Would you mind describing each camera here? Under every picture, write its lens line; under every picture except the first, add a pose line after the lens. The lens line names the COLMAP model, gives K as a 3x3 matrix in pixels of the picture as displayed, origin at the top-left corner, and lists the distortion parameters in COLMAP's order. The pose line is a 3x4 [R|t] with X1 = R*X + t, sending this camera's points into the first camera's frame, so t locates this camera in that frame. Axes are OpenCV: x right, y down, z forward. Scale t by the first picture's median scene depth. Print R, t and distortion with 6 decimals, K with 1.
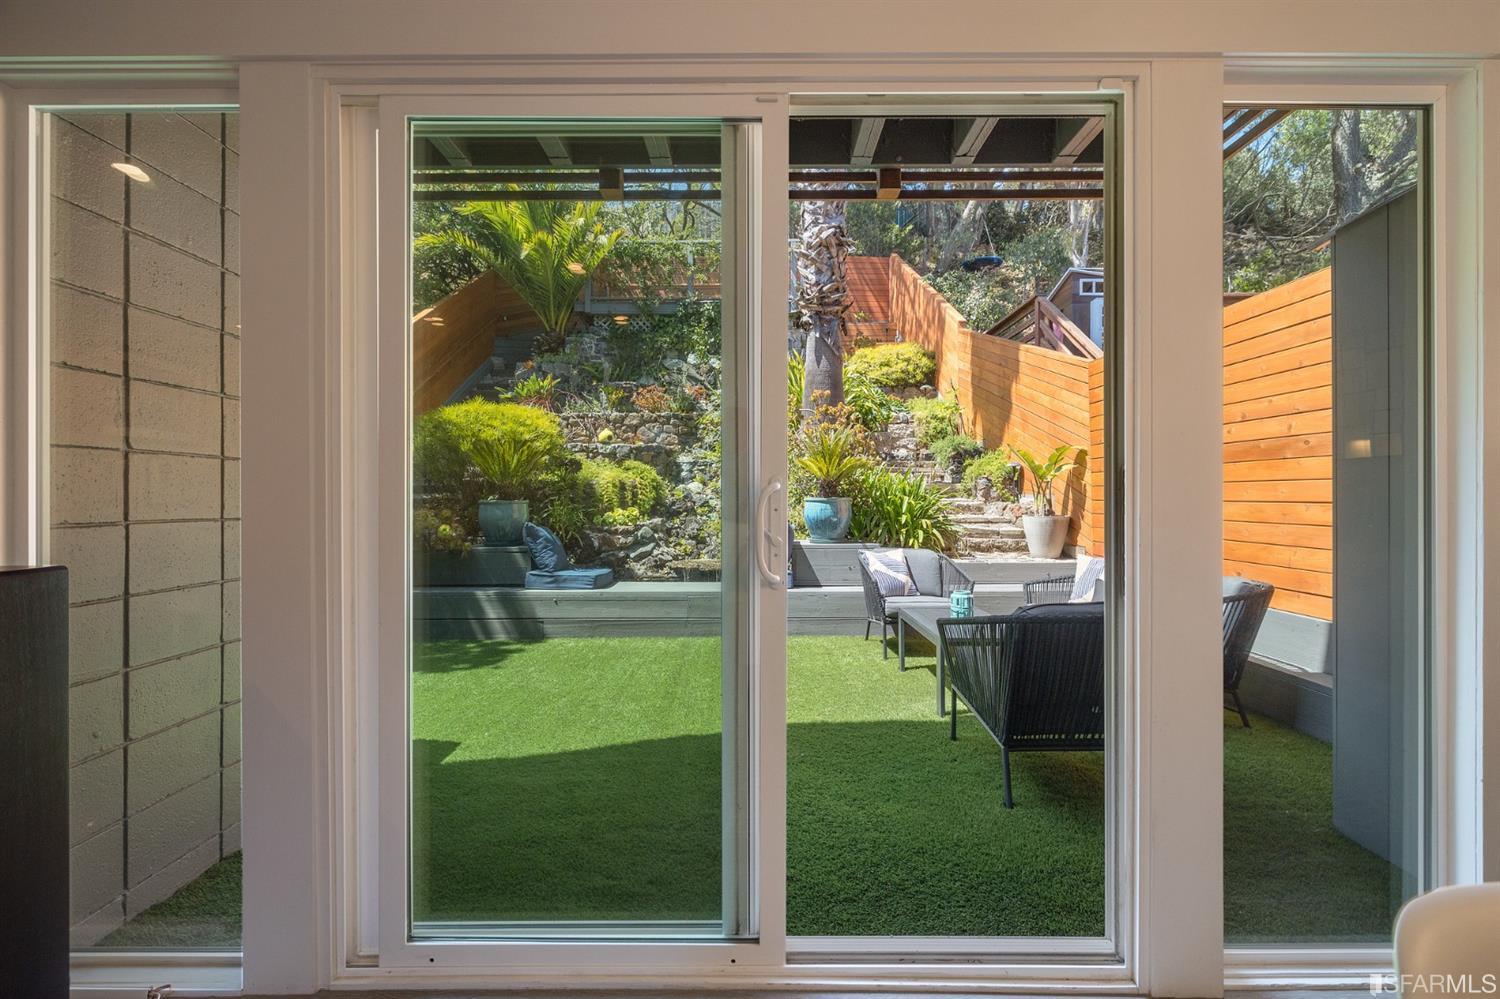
lens RADIAL K [[628.6, 0, 754.3], [0, 628.6, 498.4], [0, 0, 1]] dist [0.000475, 0.000071]
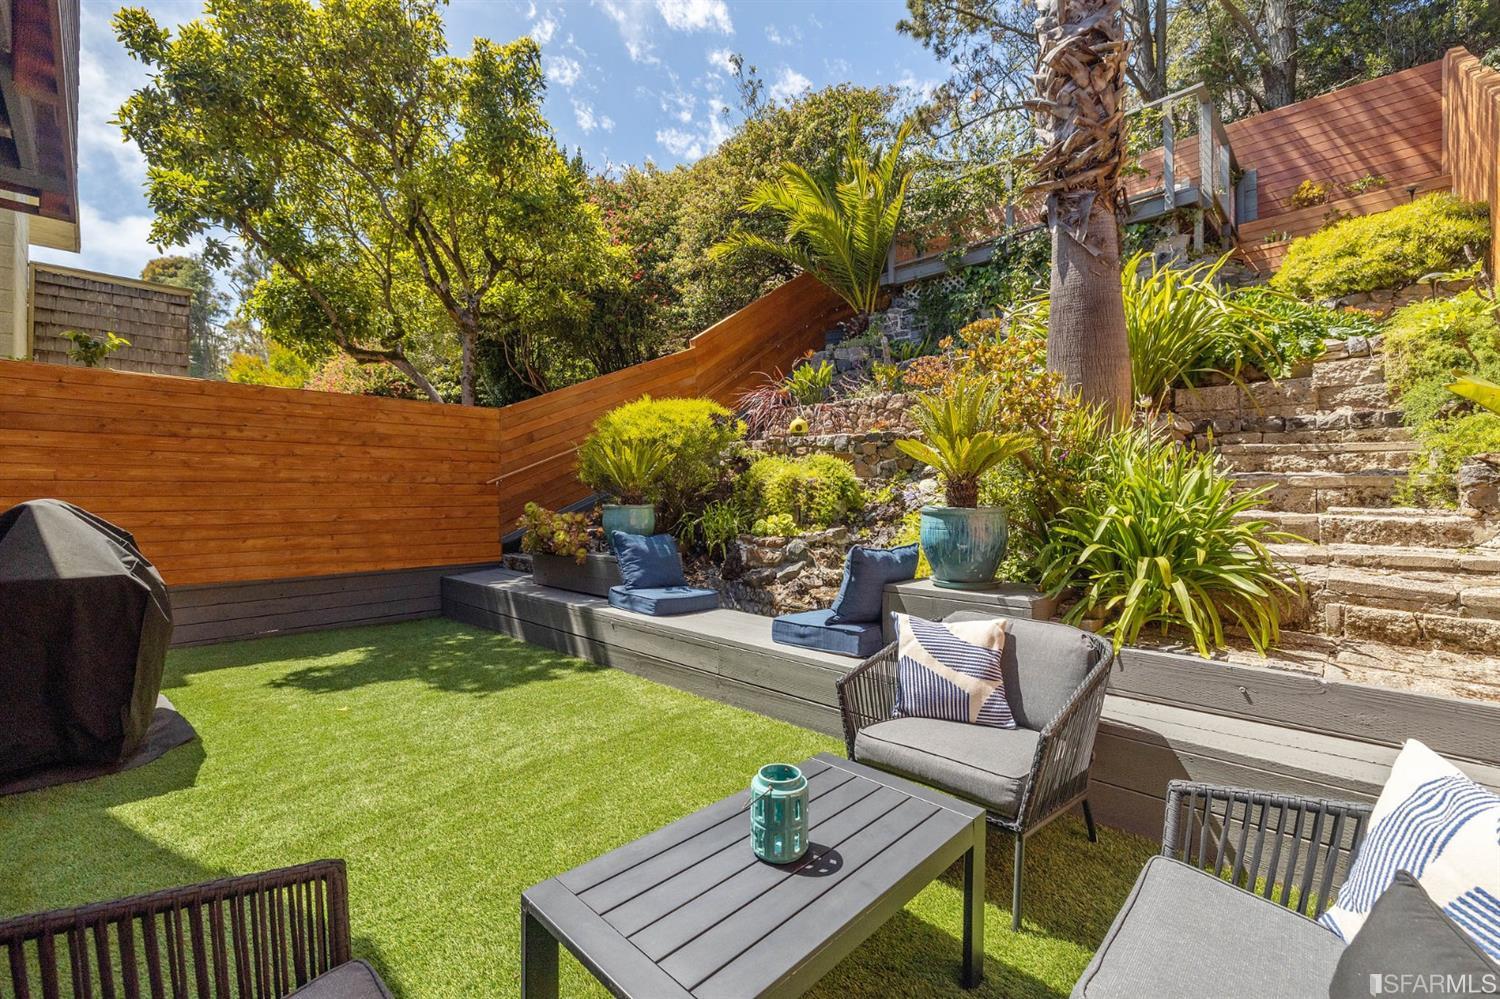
lens RADIAL K [[635.8, 0, 753.5], [0, 635.8, 488.1], [0, 0, 1]] dist [-0.000436, 0.000130]
pose [[0.725014, -0.006432, -0.688704, 0.307929], [-0.000320, 0.999953, -0.009675, -0.009906], [0.688734, 0.007235, 0.724978, 0.371582]]
